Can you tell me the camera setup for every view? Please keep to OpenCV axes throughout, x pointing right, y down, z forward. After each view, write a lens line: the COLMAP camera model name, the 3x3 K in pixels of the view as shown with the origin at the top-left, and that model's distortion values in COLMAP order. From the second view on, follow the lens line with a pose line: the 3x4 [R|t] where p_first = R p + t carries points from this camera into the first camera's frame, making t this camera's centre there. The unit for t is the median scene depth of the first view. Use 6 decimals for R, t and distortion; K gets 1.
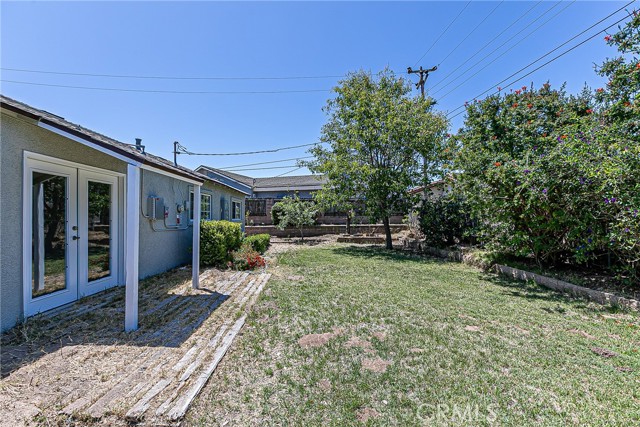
lens RADIAL K [[284.9, 0, 319.7], [0, 284.9, 215.8], [0, 0, 1]] dist [0.003619, -0.001684]
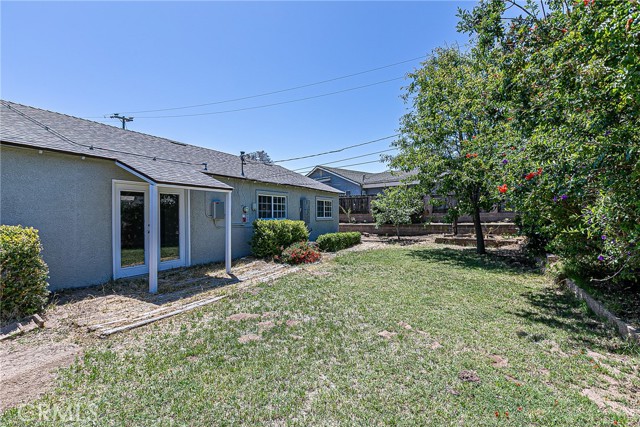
lens RADIAL K [[311.8, 0, 324.2], [0, 311.8, 213.7], [0, 0, 1]] dist [-0.004802, 0.000926]
pose [[0.883256, -0.005033, -0.468863, 0.266088], [0.008292, 0.999954, 0.004888, -0.007082], [0.468817, -0.008205, 0.883257, -0.011678]]
